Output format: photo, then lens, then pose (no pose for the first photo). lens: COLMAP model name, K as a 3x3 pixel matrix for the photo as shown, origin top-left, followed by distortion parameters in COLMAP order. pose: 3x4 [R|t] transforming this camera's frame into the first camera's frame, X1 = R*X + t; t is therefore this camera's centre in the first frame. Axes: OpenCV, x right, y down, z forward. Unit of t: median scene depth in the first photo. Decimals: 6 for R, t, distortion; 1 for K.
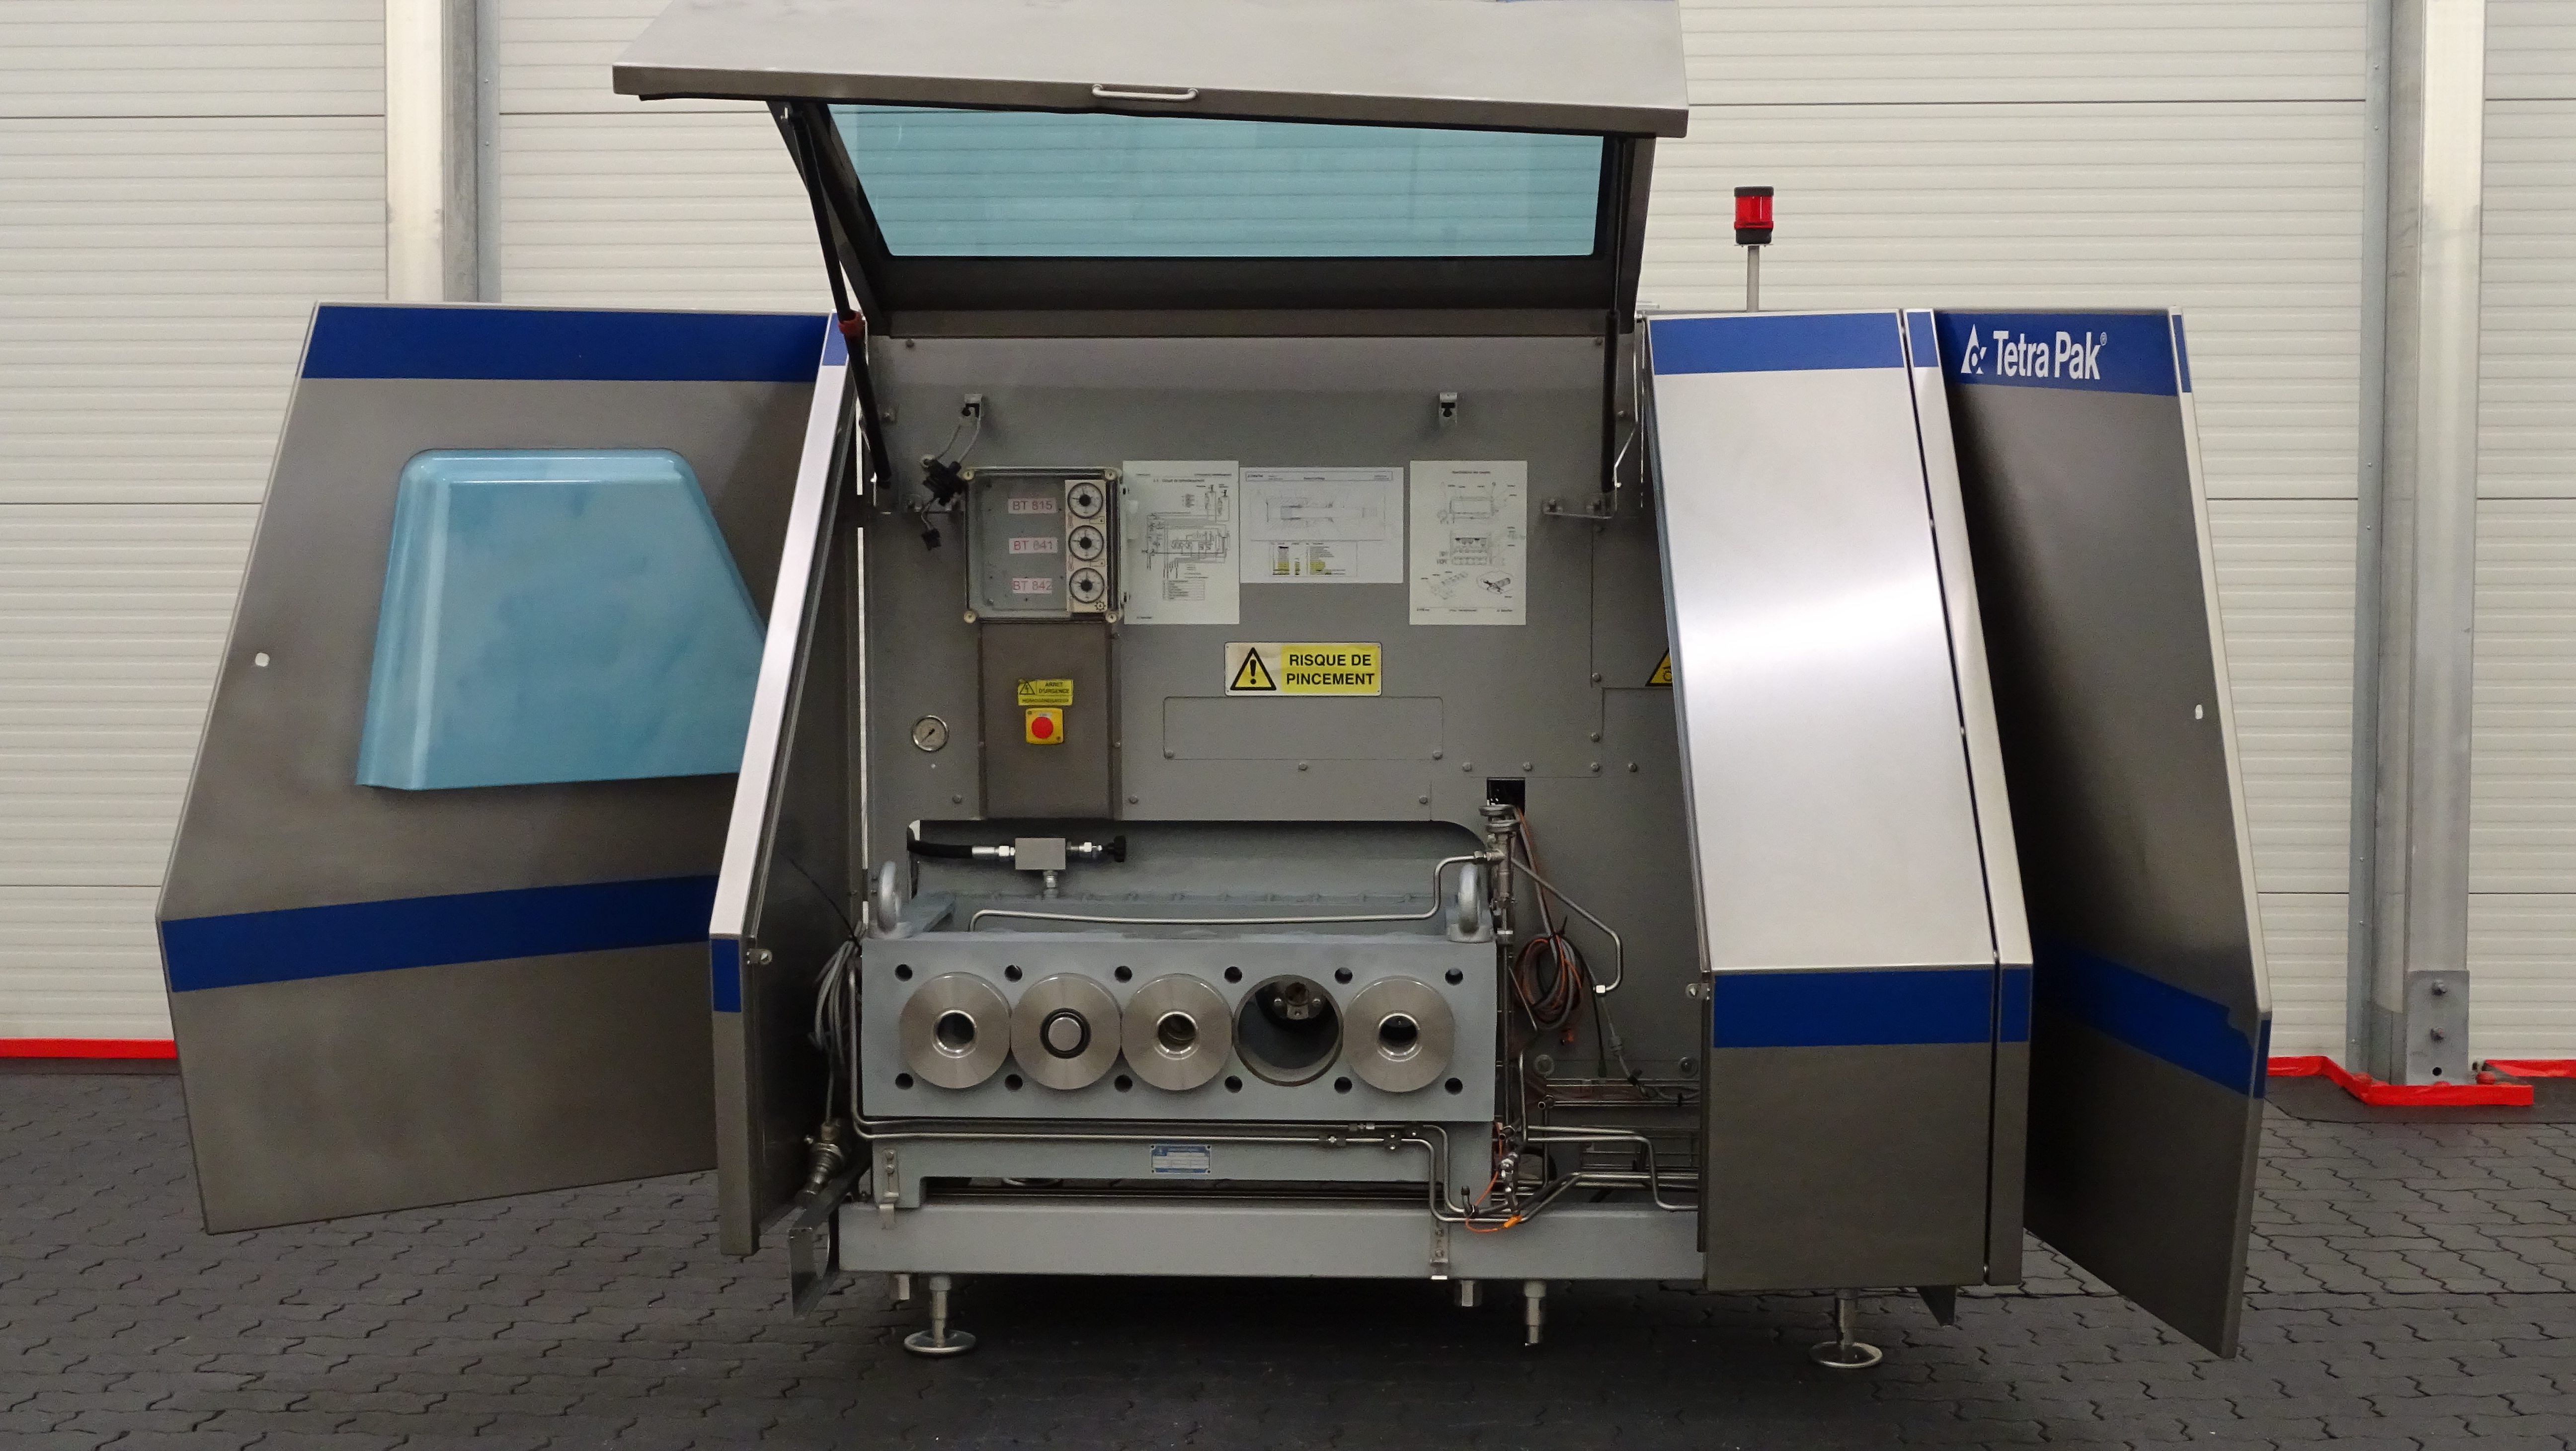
lens RADIAL K [[3545.8, 0, 1288.0], [0, 3545.8, 725.5], [0, 0, 1]] dist [0.027995, 0.000093]
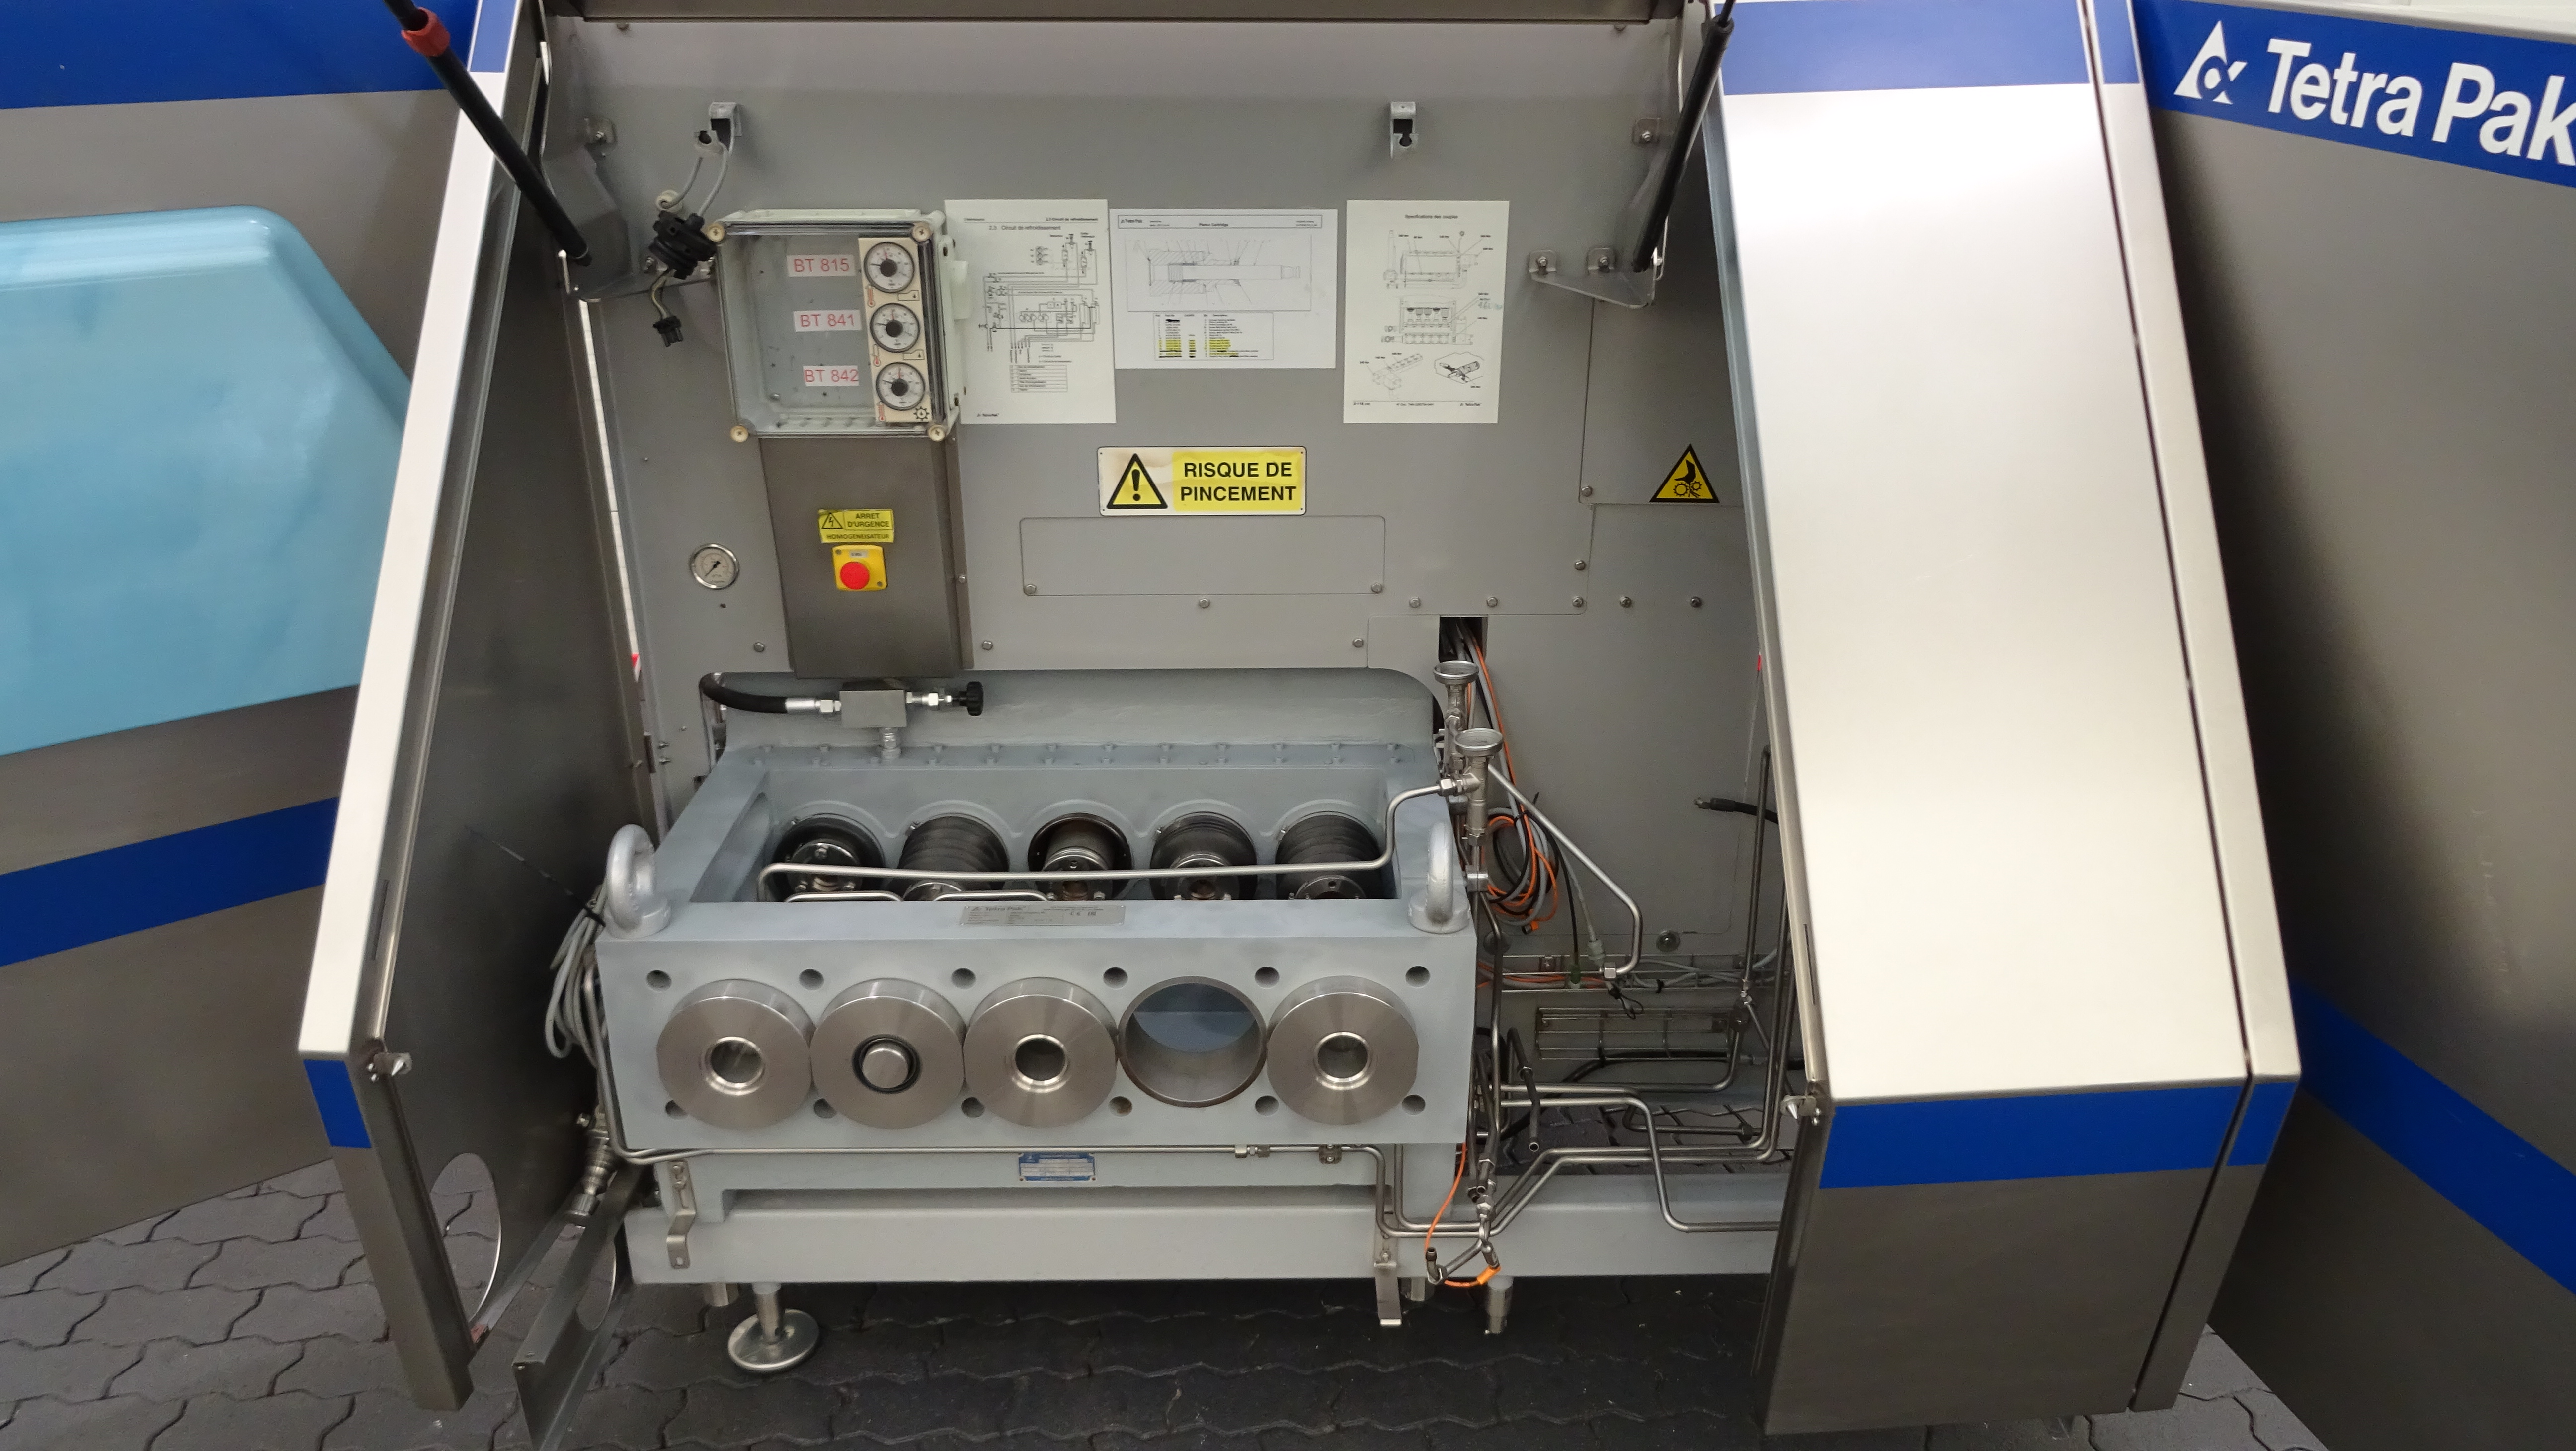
lens RADIAL K [[1855.2, 0, 1288.0], [0, 1855.2, 725.5], [0, 0, 1]] dist [-0.010594, -0.004289]
pose [[0.998512, -0.018415, 0.051319, 0.001301], [0.000899, 0.946669, 0.322207, -0.094965], [-0.054516, -0.321682, 0.945277, 0.613349]]
